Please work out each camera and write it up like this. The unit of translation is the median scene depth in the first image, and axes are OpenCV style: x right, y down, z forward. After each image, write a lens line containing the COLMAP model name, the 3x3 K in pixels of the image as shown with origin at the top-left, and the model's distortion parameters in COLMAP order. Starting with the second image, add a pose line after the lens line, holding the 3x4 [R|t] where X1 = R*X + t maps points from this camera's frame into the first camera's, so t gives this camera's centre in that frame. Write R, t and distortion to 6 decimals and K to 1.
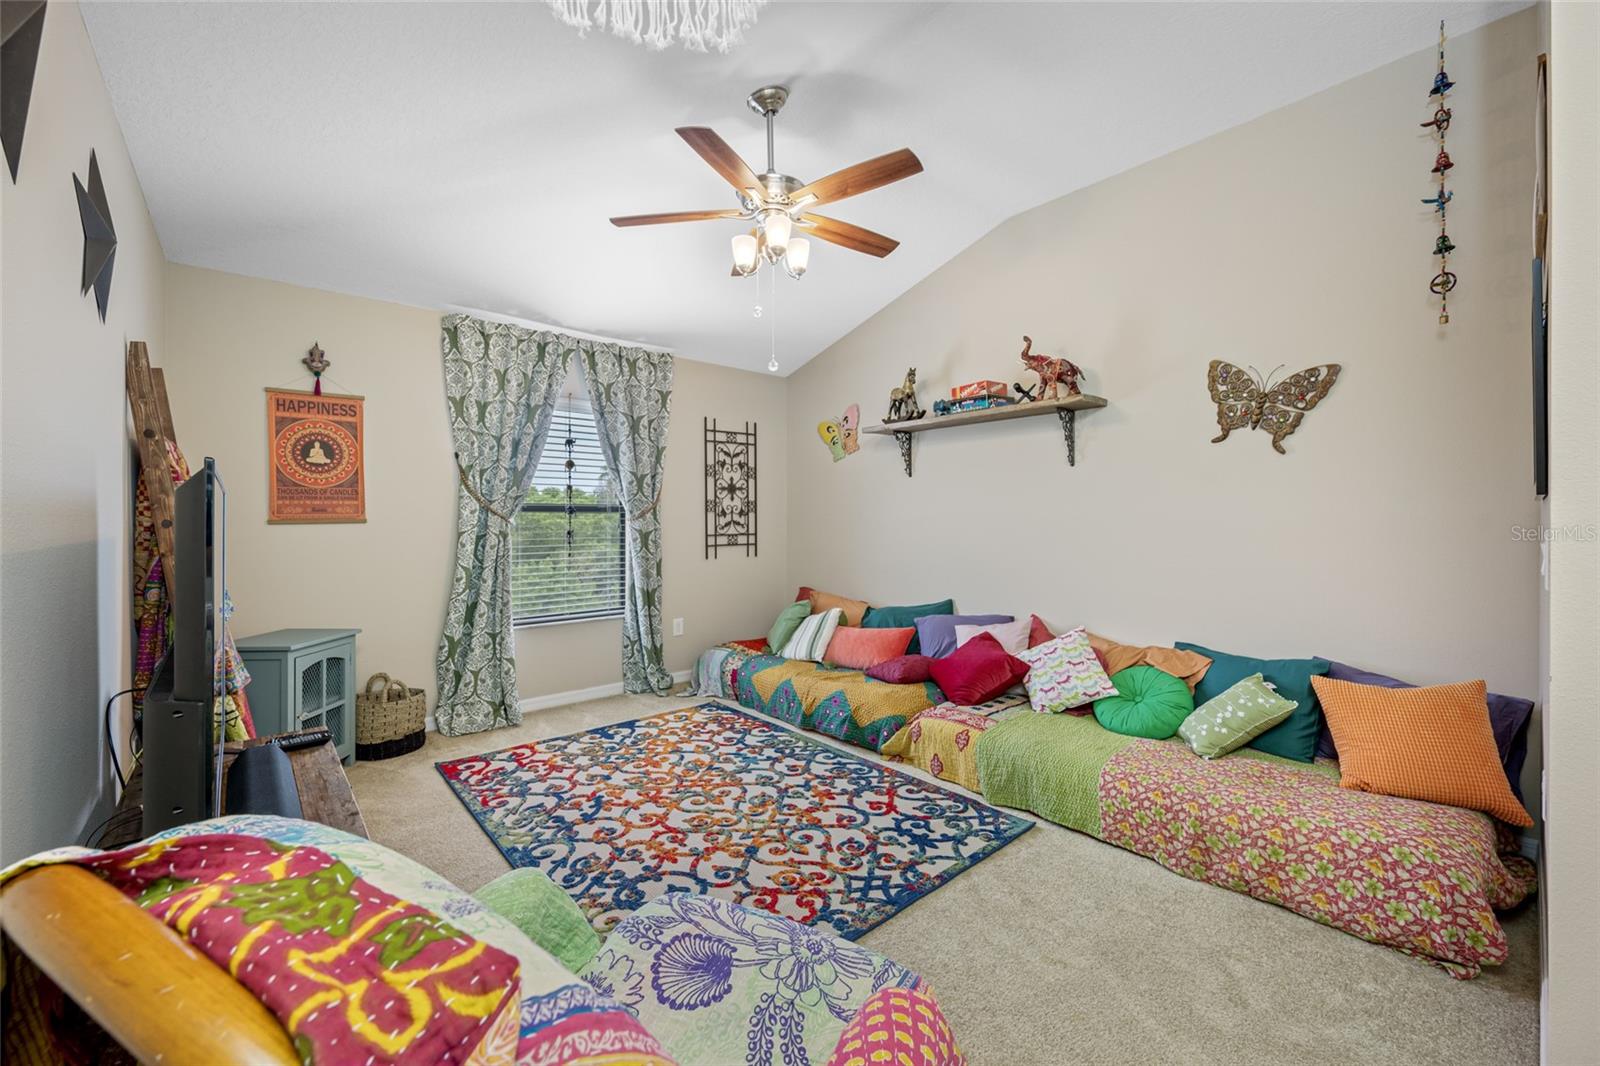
lens RADIAL K [[634.3, 0, 825.5], [0, 634.3, 520.9], [0, 0, 1]] dist [0.001595, -0.000105]
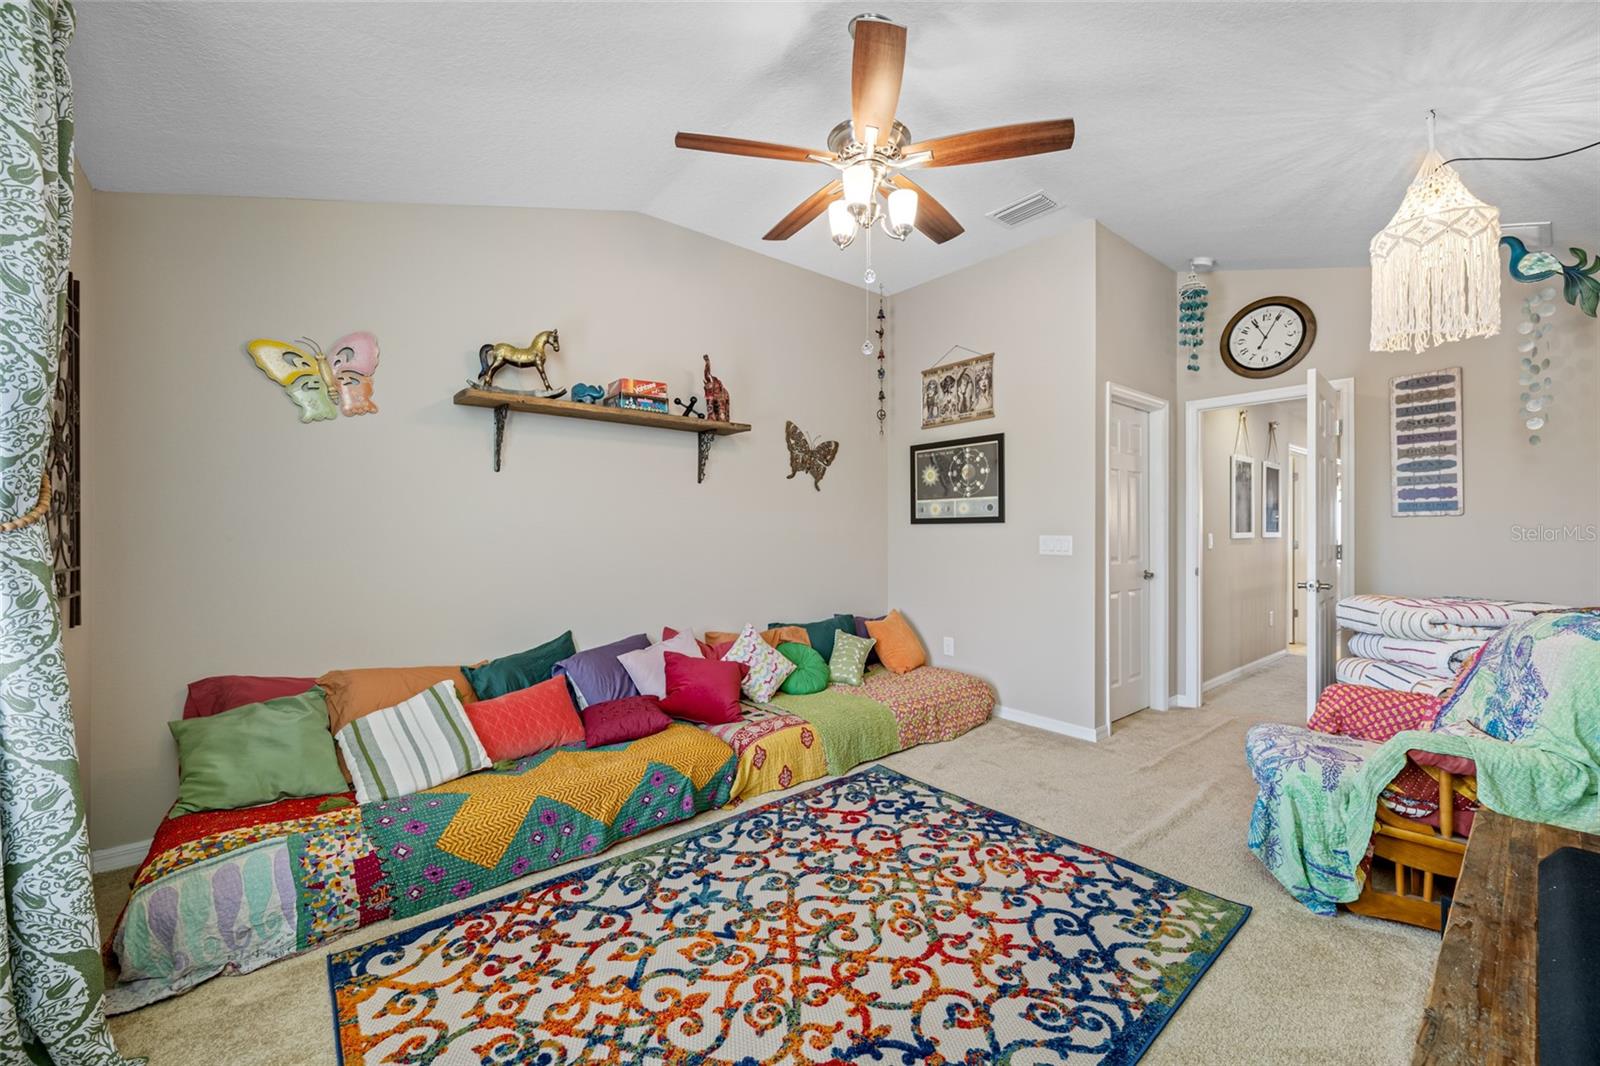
lens RADIAL K [[629.1, 0, 805.3], [0, 629.1, 478.2], [0, 0, 1]] dist [0.002244, 0.000154]
pose [[0.037147, 0.088302, 0.995401, -0.911979], [0.001552, 0.996082, -0.088420, 0.007525], [-0.999309, 0.004830, 0.036864, 0.999371]]
